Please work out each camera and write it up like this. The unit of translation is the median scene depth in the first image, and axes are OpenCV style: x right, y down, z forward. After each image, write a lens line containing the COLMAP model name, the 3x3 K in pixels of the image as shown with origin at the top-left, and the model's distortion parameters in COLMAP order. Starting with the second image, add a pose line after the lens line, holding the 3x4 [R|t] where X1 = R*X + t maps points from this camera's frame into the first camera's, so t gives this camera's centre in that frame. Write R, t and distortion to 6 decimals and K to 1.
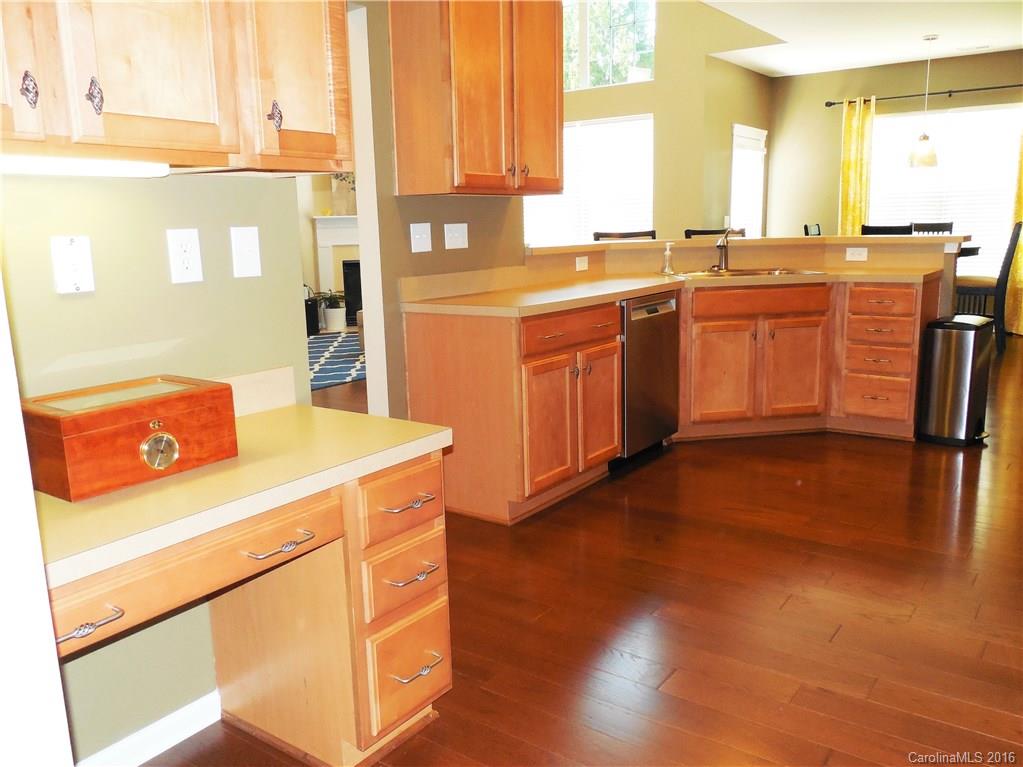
lens RADIAL K [[831.5, 0, 511.5], [0, 831.5, 383.5], [0, 0, 1]] dist [-0.002187, -0.000589]
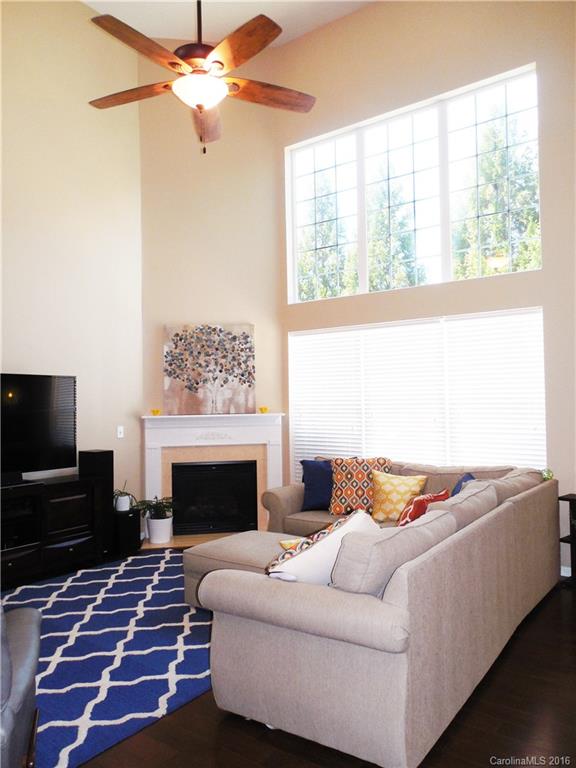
lens RADIAL K [[577.6, 0, 288.0], [0, 577.6, 384.0], [0, 0, 1]] dist [-0.005352, -0.001433]
pose [[0.999910, 0.010517, -0.008386, -0.073974], [-0.012094, 0.975811, -0.218281, -0.098363], [0.005887, 0.218363, 0.975850, 0.375489]]
